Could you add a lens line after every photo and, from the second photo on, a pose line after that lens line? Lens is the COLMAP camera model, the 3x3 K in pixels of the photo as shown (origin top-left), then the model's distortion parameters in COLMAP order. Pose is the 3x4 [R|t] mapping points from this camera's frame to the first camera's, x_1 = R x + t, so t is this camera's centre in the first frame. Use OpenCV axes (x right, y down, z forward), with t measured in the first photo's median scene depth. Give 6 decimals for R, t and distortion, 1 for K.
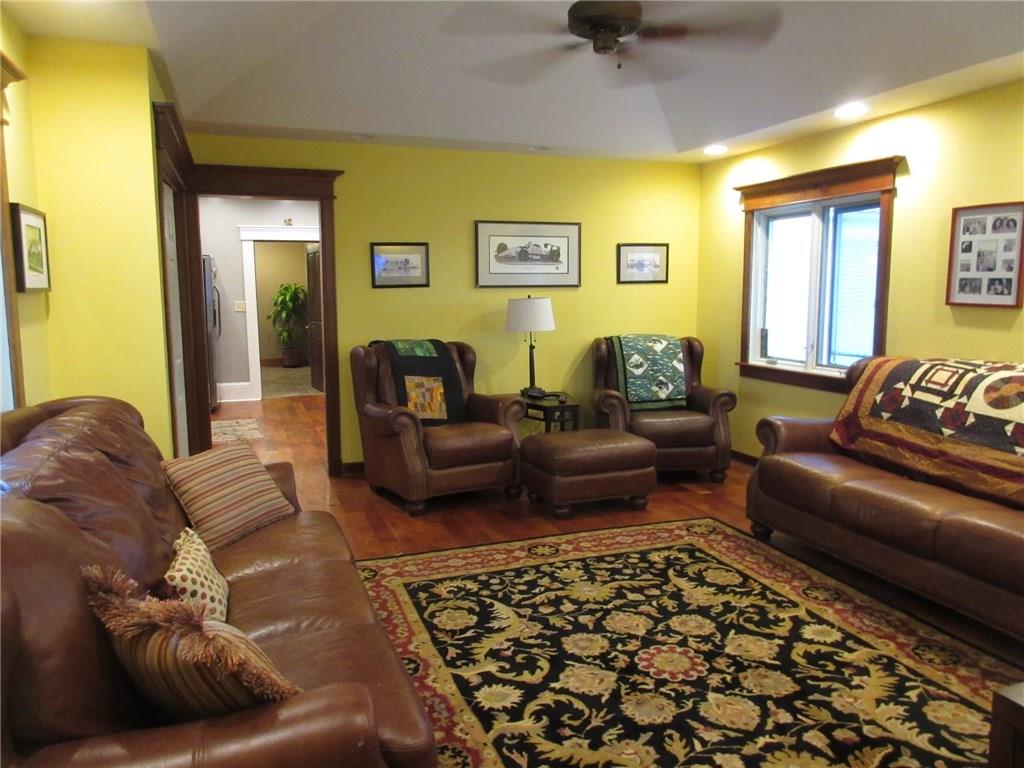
lens RADIAL K [[767.4, 0, 510.3], [0, 767.4, 382.8], [0, 0, 1]] dist [0.005004, -0.009019]
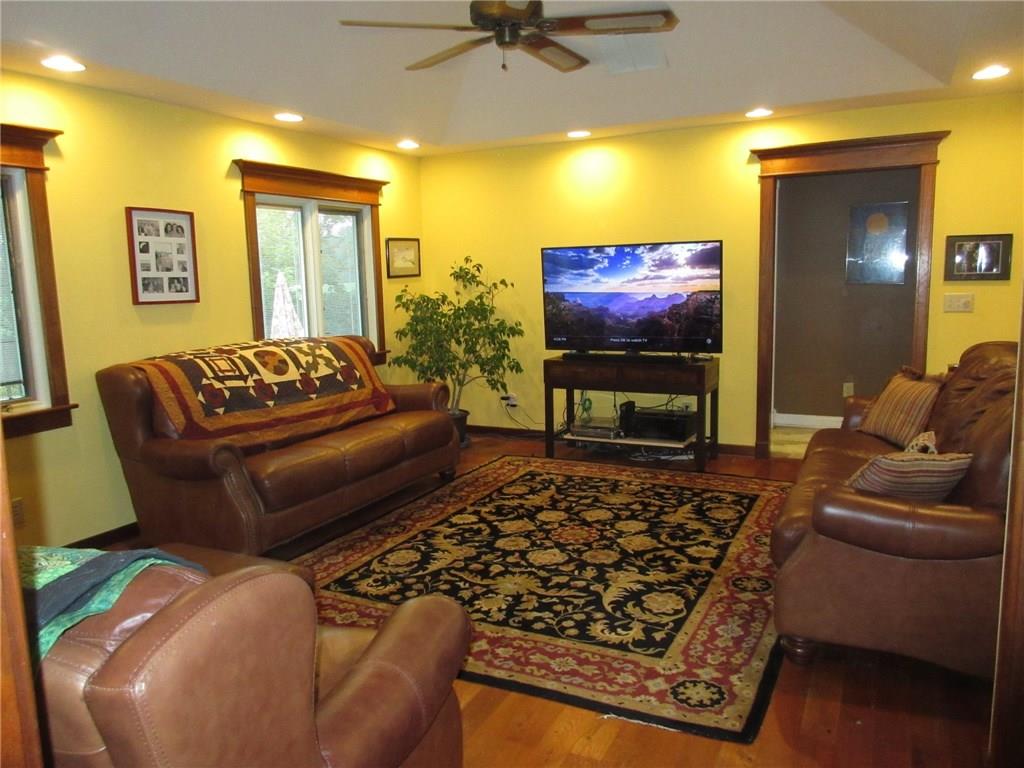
lens RADIAL K [[767.4, 0, 510.2], [0, 767.4, 384.6], [0, 0, 1]] dist [0.005004, -0.009019]
pose [[-0.693881, -0.085846, 0.714954, -0.584308], [0.114355, 0.967132, 0.227110, -0.206648], [-0.710951, 0.239346, -0.661258, 1.609527]]
